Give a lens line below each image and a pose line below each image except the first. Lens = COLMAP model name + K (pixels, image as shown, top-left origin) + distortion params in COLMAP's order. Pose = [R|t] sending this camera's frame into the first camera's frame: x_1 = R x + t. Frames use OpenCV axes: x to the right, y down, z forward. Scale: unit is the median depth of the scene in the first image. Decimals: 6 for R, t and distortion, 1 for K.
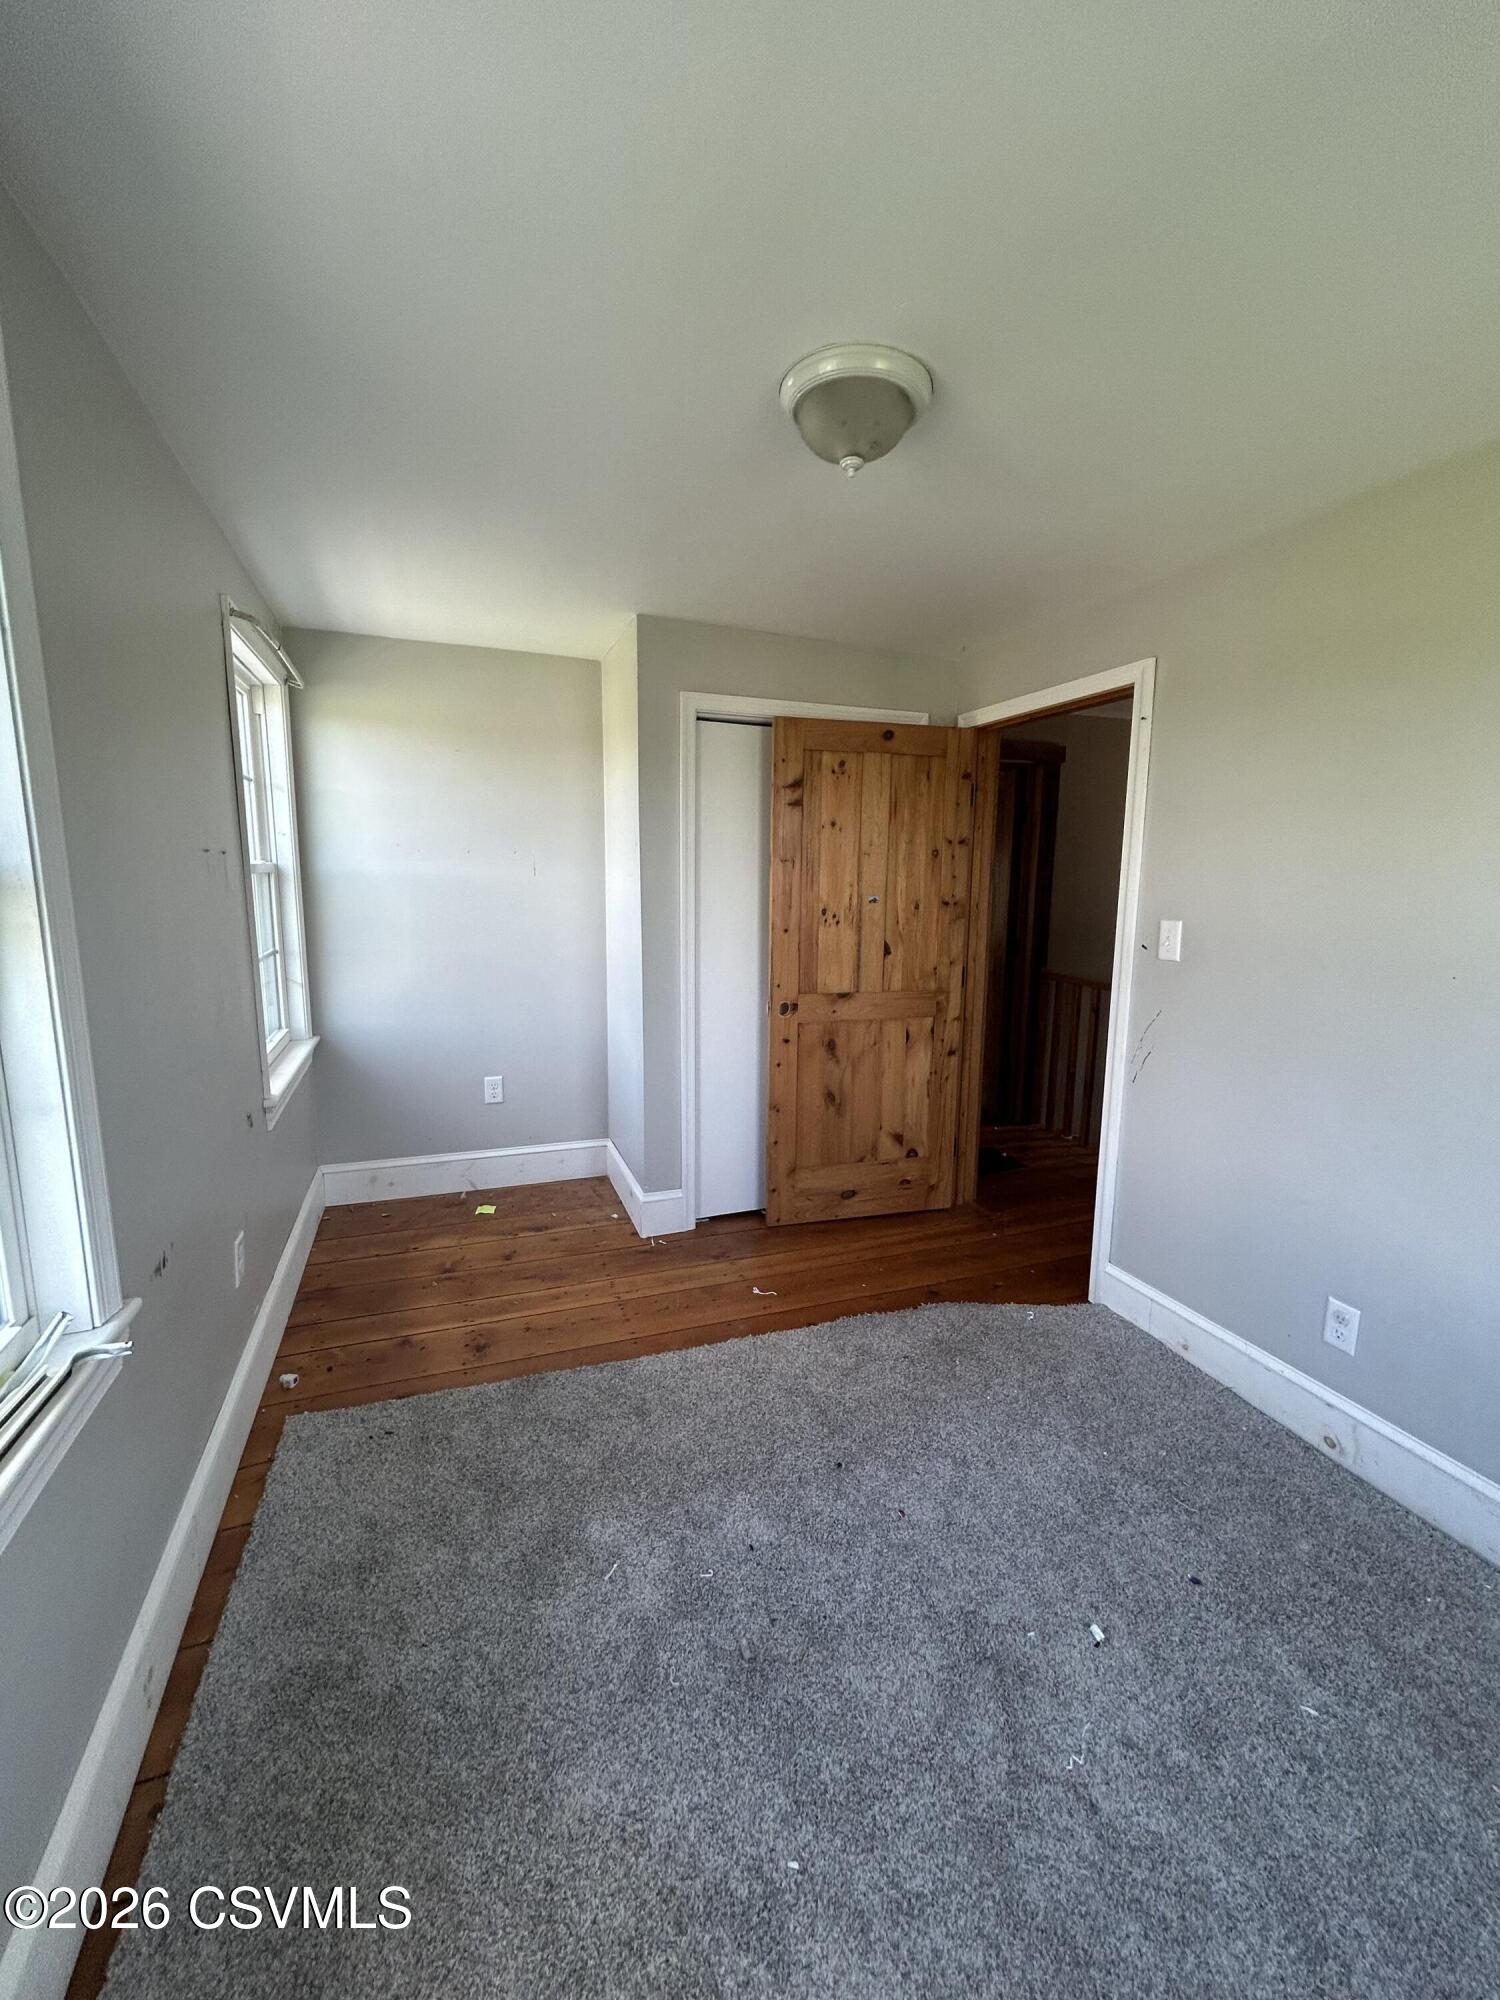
lens RADIAL K [[805.2, 0, 750.7], [0, 805.2, 989.4], [0, 0, 1]] dist [0.001629, 0.000262]
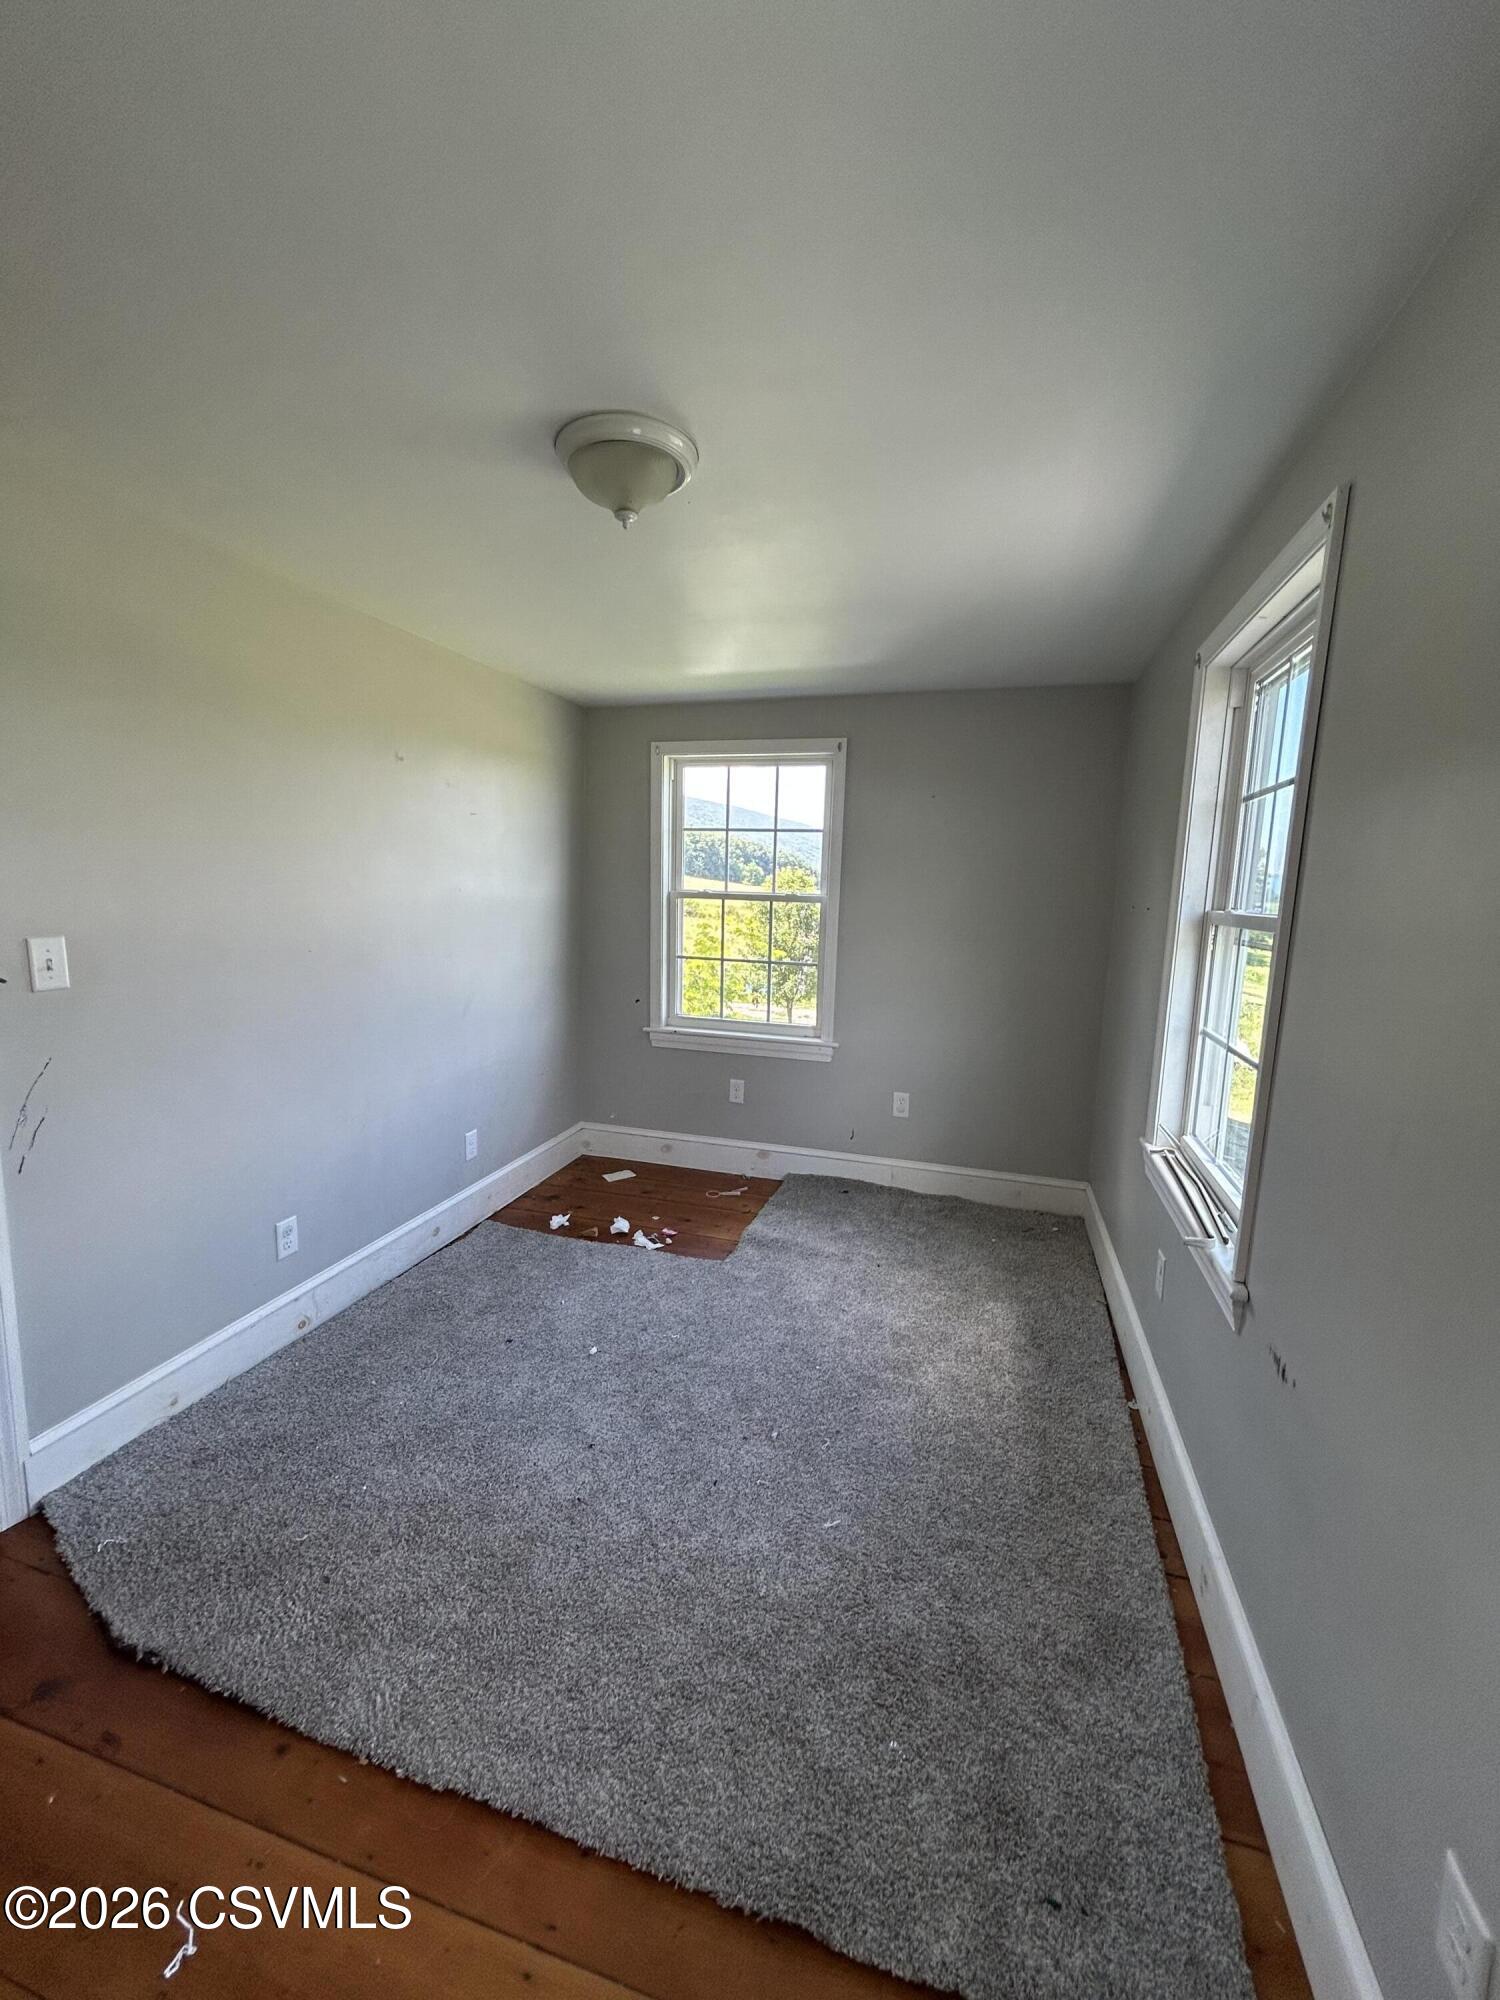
lens RADIAL K [[805.2, 0, 753.8], [0, 805.2, 1011.1], [0, 0, 1]] dist [0.001629, 0.000262]
pose [[-0.787837, -0.121063, 0.603869, -0.553832], [0.061699, 0.960044, 0.272964, -0.218476], [-0.612786, 0.252309, -0.748888, 1.391249]]
